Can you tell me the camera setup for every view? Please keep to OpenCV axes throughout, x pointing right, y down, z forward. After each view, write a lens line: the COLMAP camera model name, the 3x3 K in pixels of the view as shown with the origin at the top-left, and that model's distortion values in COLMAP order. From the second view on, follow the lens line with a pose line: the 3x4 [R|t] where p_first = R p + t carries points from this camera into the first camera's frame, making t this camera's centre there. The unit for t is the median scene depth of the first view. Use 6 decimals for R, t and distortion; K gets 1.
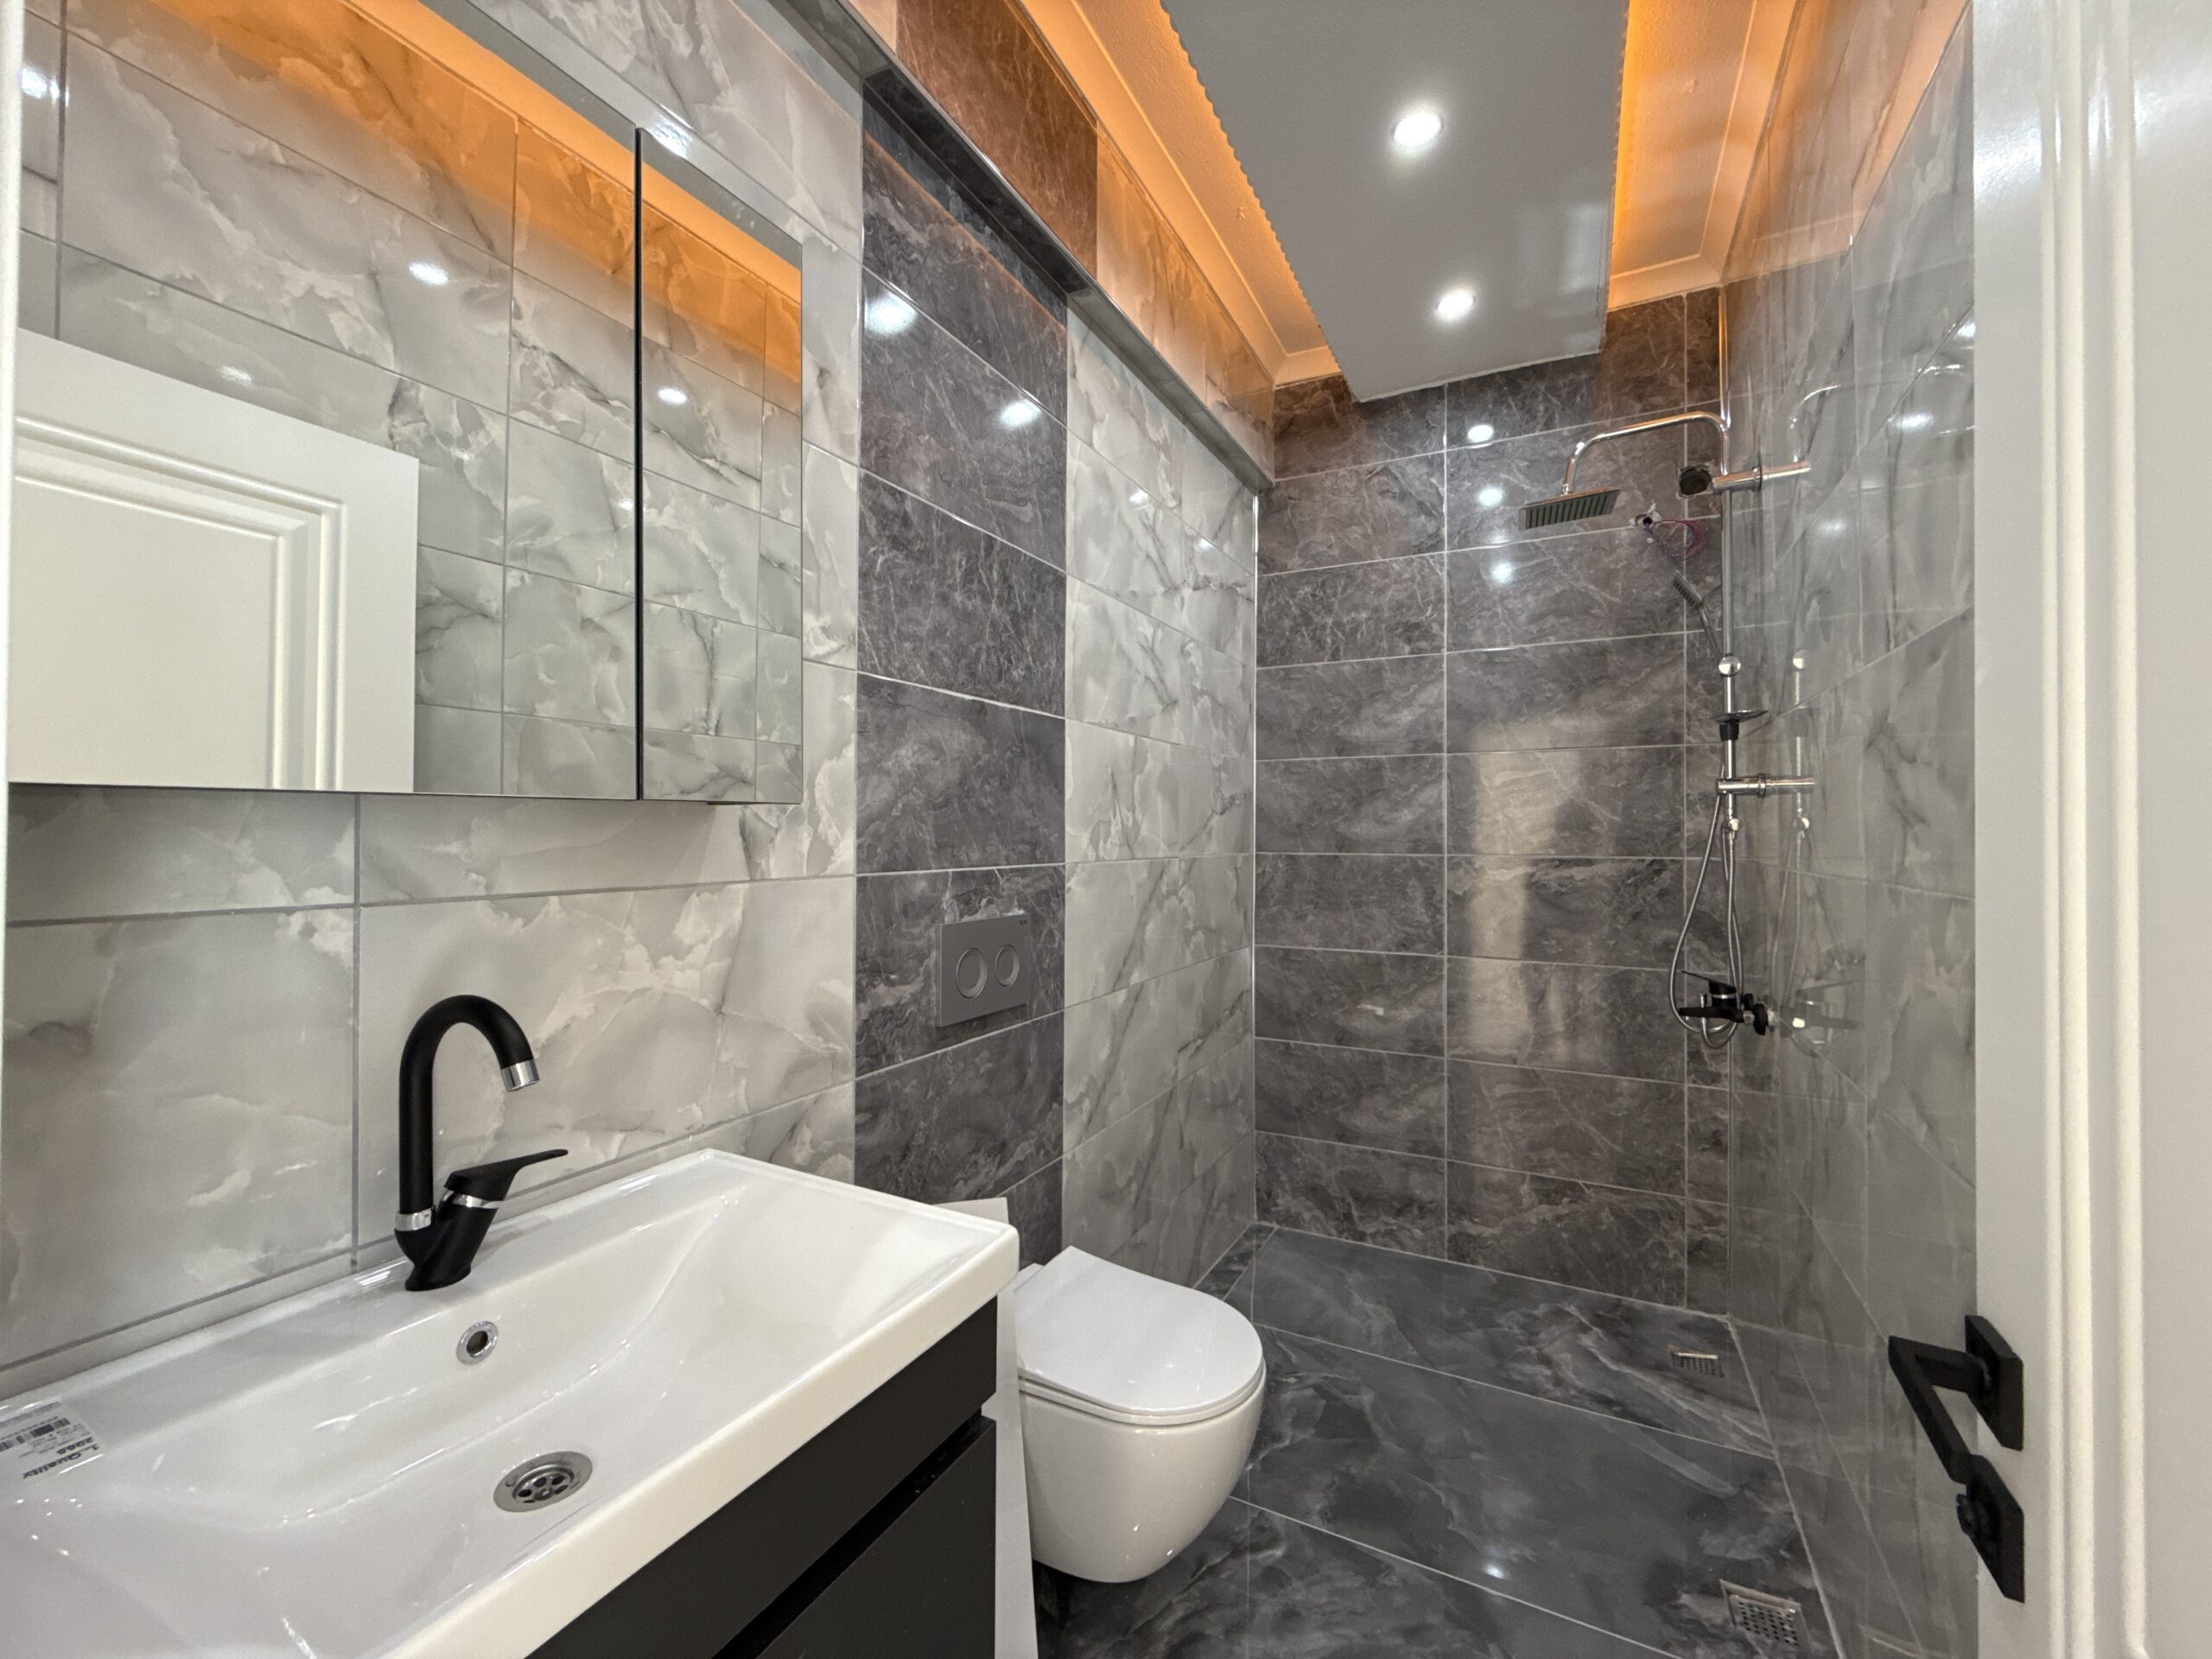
lens RADIAL K [[883.4, 0, 1106.0], [0, 883.4, 829.5], [0, 0, 1]] dist [-0.000735, 0.000068]
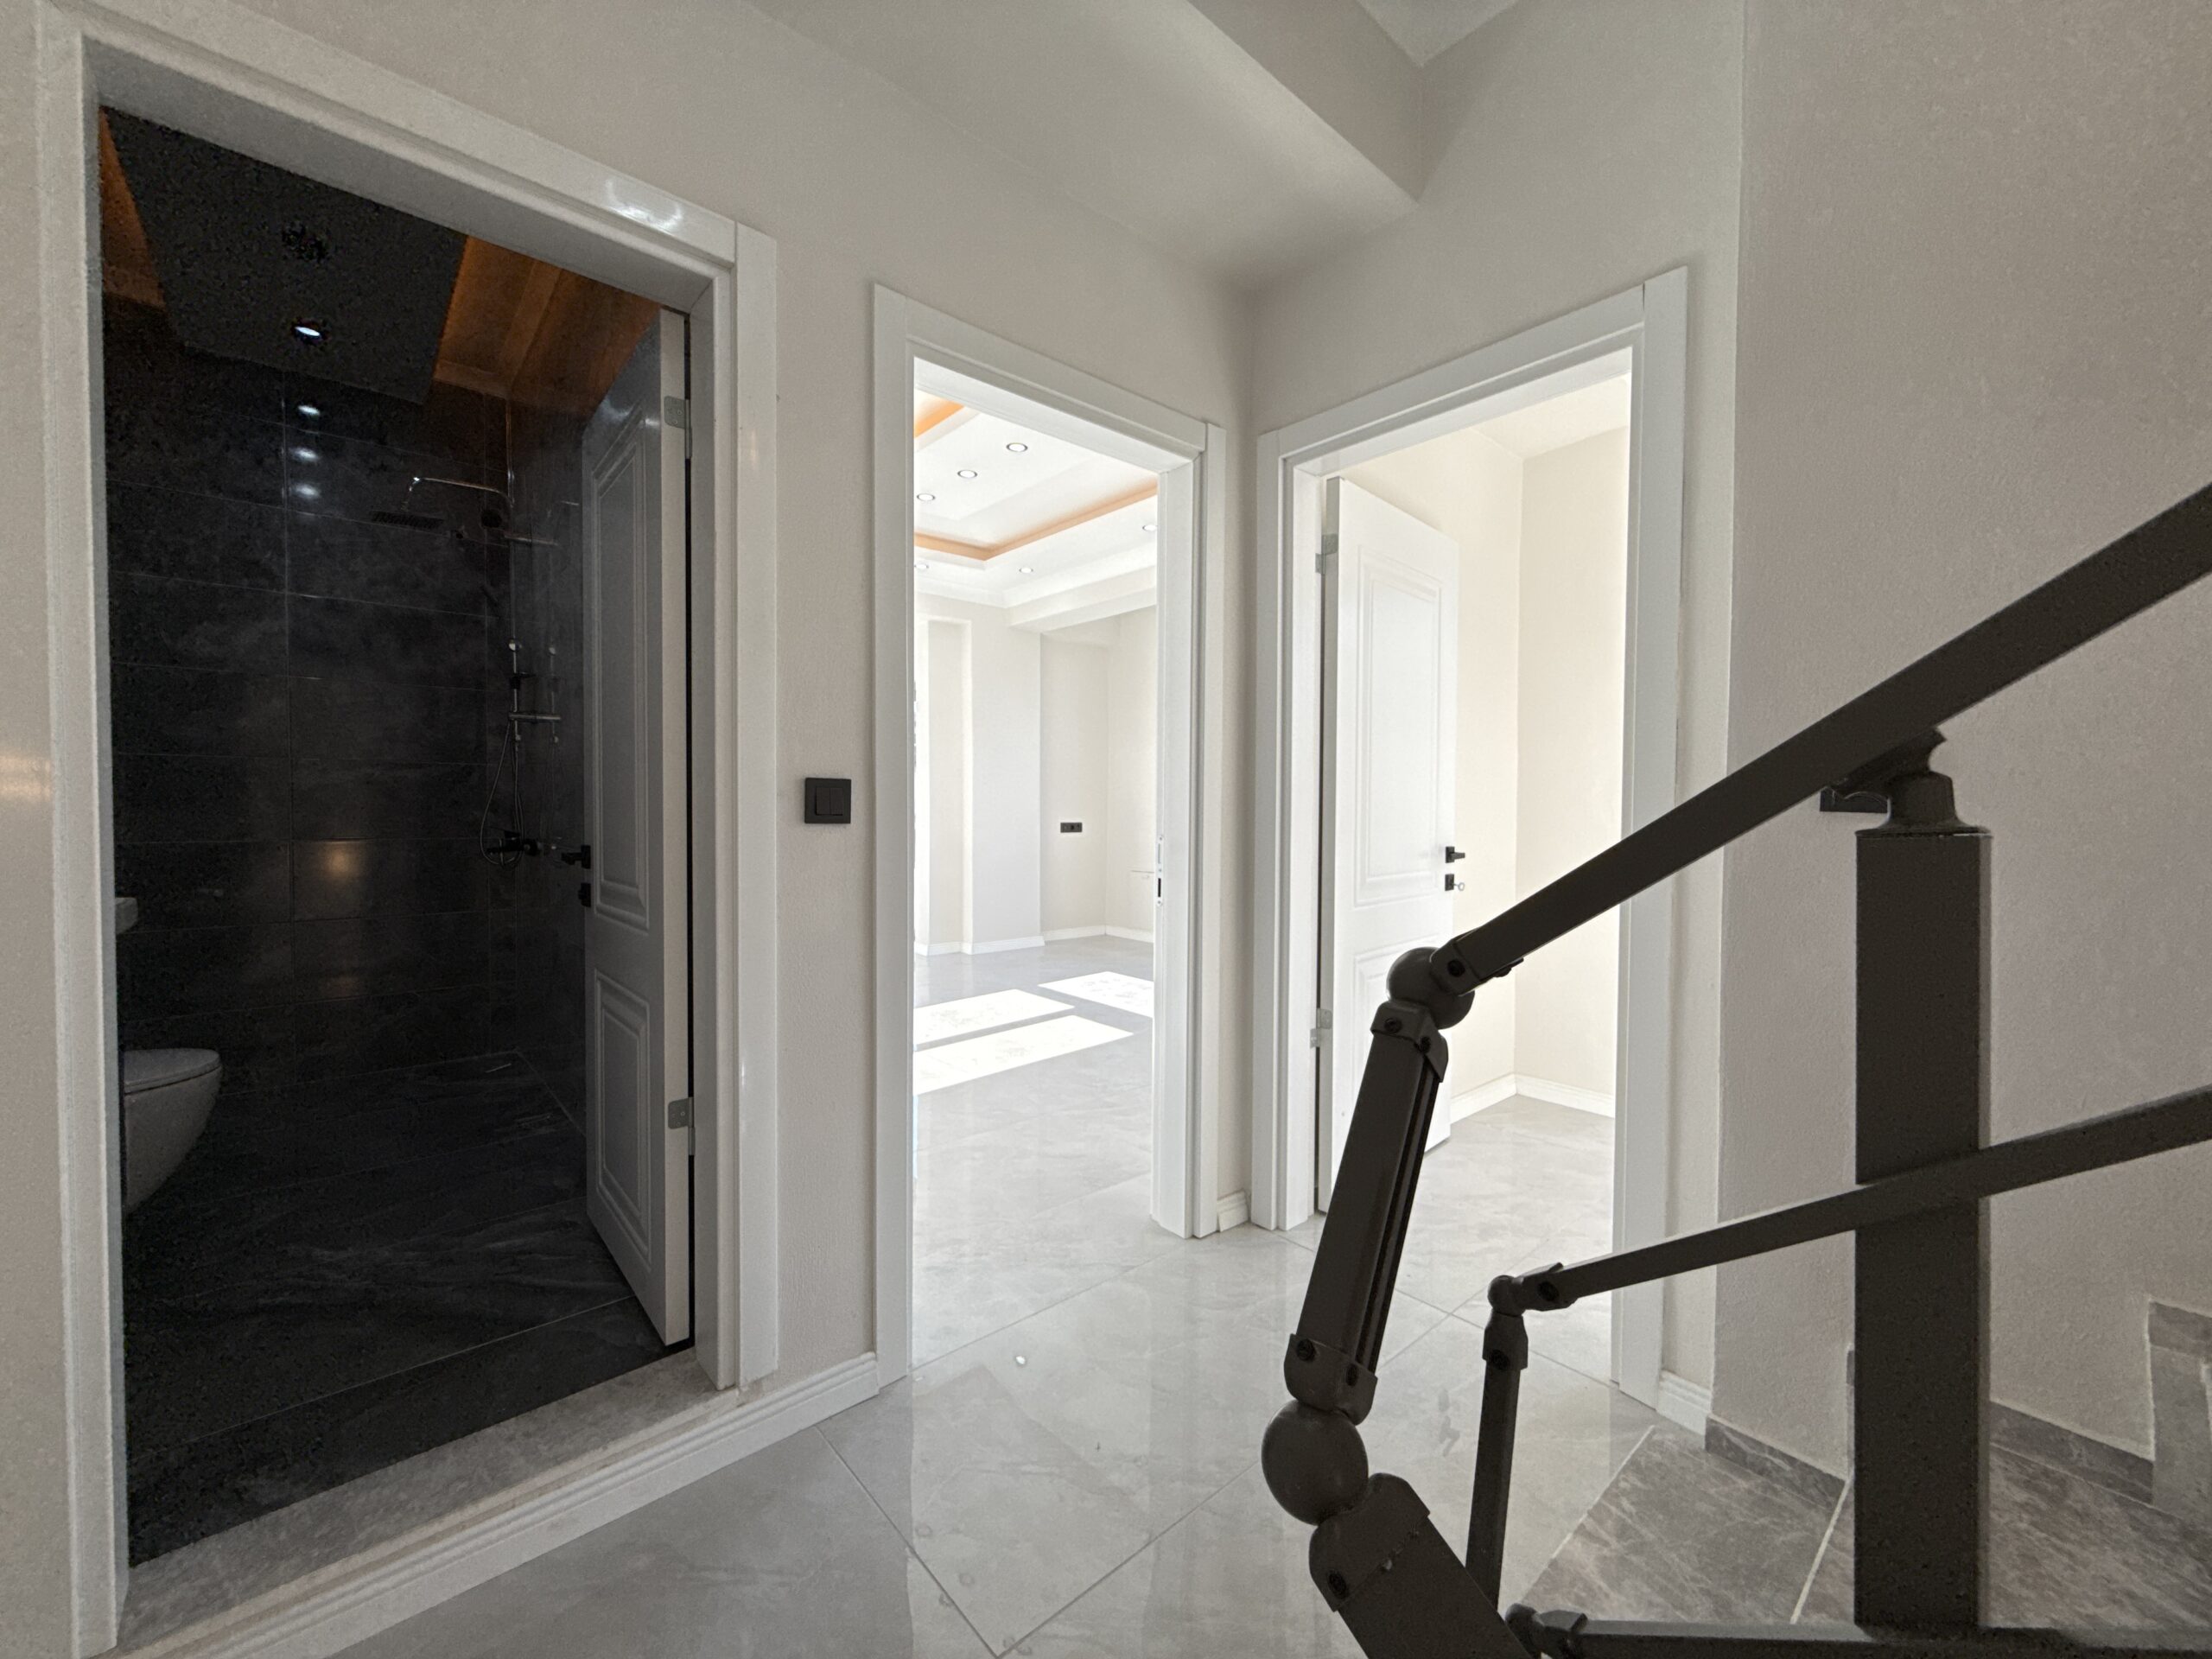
lens RADIAL K [[883.4, 0, 1106.0], [0, 883.4, 829.5], [0, 0, 1]] dist [-0.000735, 0.000068]
pose [[0.357937, -0.025615, 0.933394, -0.419765], [-0.013216, 0.999385, 0.032494, 0.085700], [-0.933652, -0.023967, 0.357378, -0.590551]]
